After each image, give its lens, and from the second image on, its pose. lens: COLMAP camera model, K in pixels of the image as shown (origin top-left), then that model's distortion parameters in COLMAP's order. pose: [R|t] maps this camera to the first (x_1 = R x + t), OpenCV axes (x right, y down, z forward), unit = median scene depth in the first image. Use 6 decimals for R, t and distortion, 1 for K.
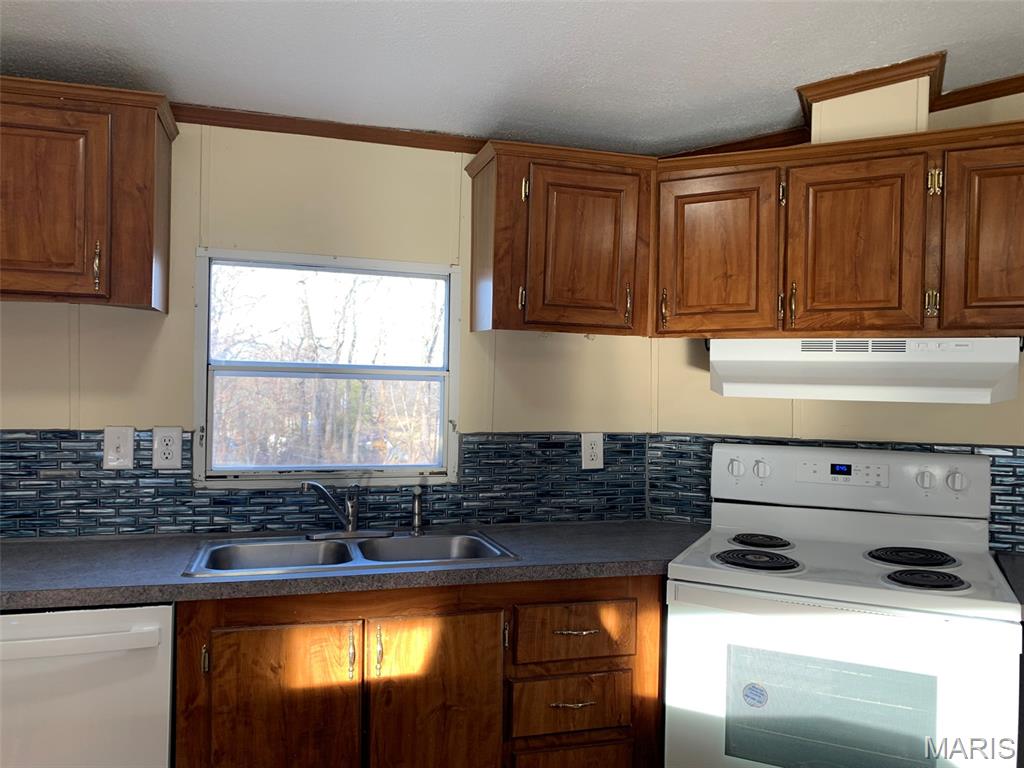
lens RADIAL K [[782.3, 0, 509.9], [0, 782.3, 387.0], [0, 0, 1]] dist [0.033746, -0.036241]
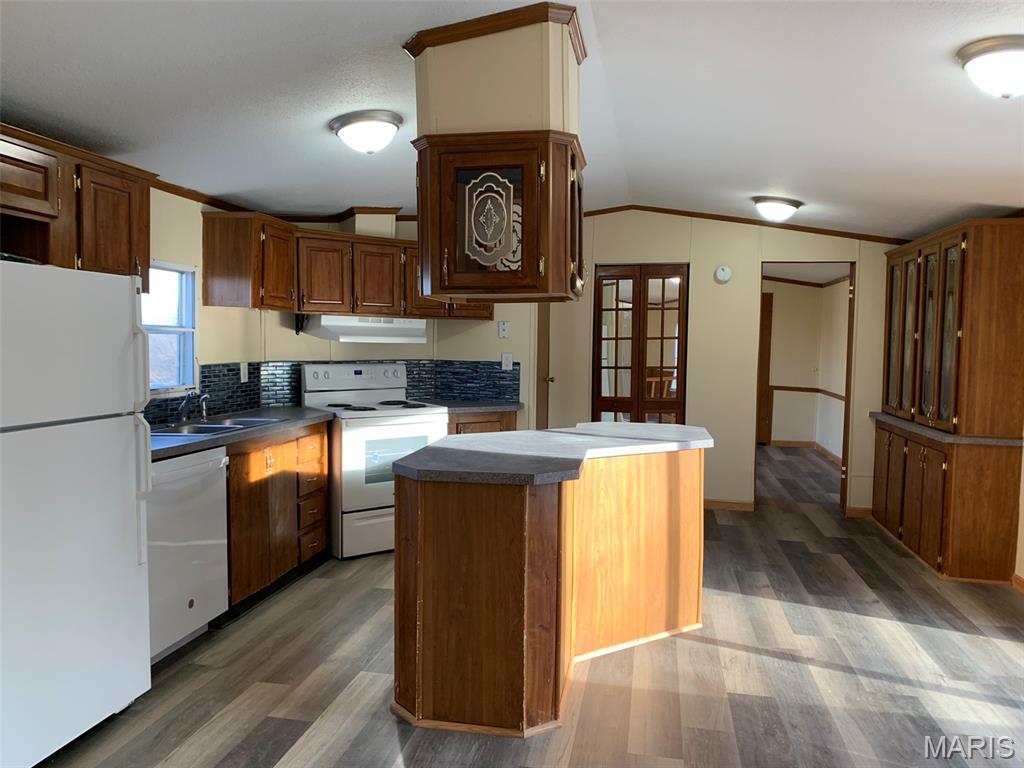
lens RADIAL K [[782.3, 0, 494.4], [0, 782.3, 390.1], [0, 0, 1]] dist [0.033746, -0.036241]
pose [[0.466522, -0.066600, 0.881999, -1.437482], [-0.000926, 0.997124, 0.075783, -0.019207], [-0.884509, -0.036171, 0.465119, -0.433341]]
